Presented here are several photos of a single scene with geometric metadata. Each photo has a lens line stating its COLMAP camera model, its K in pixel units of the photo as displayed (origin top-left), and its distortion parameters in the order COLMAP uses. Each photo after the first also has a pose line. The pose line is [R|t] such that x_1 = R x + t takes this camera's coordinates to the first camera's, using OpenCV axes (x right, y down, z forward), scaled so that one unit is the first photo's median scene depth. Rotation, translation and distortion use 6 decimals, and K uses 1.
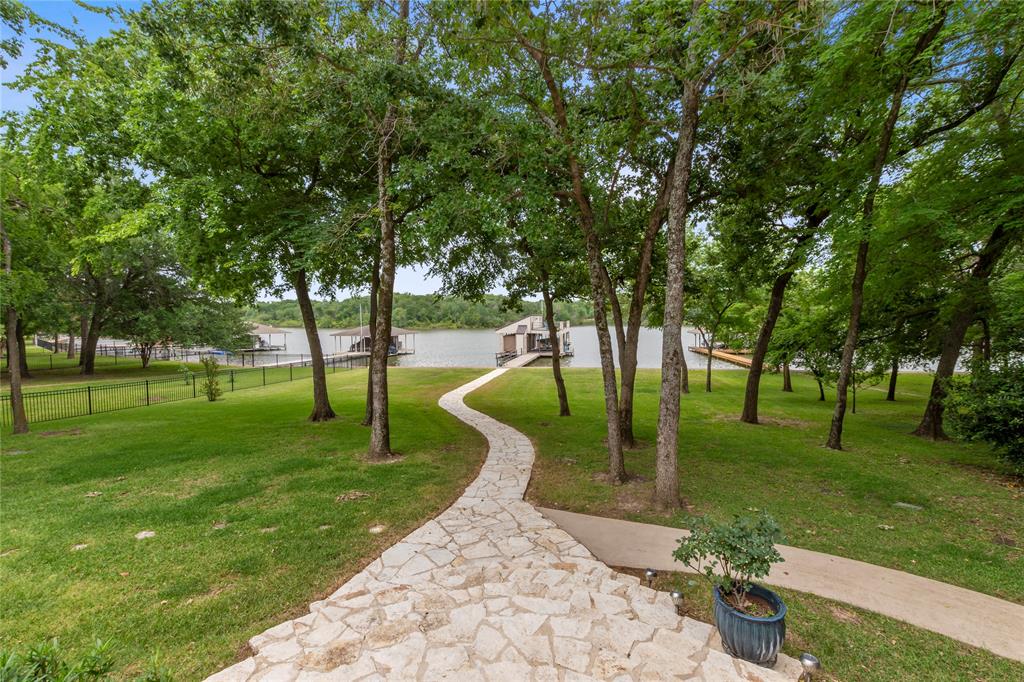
lens RADIAL K [[445.5, 0, 510.6], [0, 445.5, 340.8], [0, 0, 1]] dist [0.001350, -0.001139]
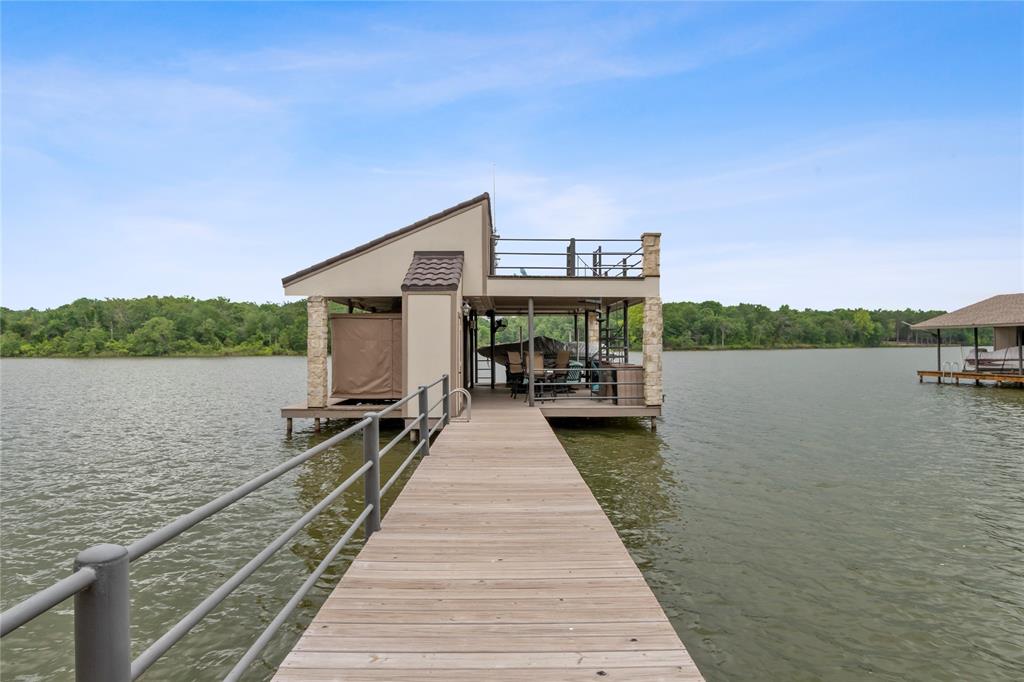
lens RADIAL K [[594.8, 0, 510.9], [0, 594.8, 341.6], [0, 0, 1]] dist [0.006967, 0.000196]
pose [[0.973543, 0.001500, 0.228497, -0.000546], [0.012872, 0.998030, -0.061398, 0.016881], [-0.228139, 0.062715, 0.971607, 0.760229]]
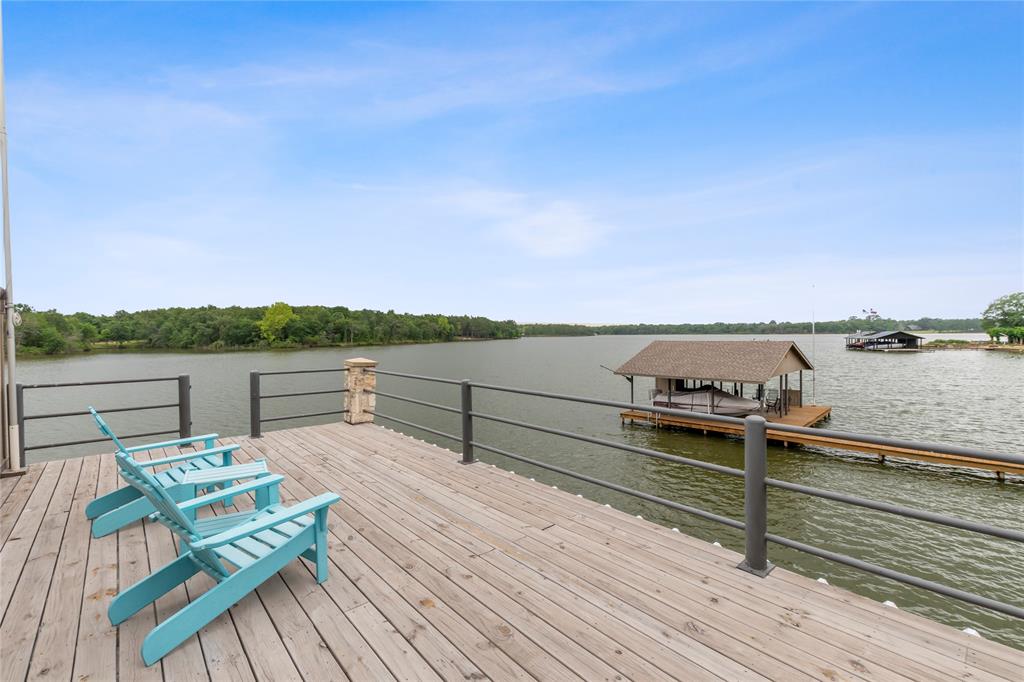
lens RADIAL K [[445.5, 0, 509.2], [0, 445.5, 339.5], [0, 0, 1]] dist [0.001350, -0.001139]
pose [[0.592704, -0.008755, 0.805373, 0.083266], [0.048117, 0.998540, -0.024557, -0.059121], [-0.803982, 0.053307, 0.592260, 1.065332]]
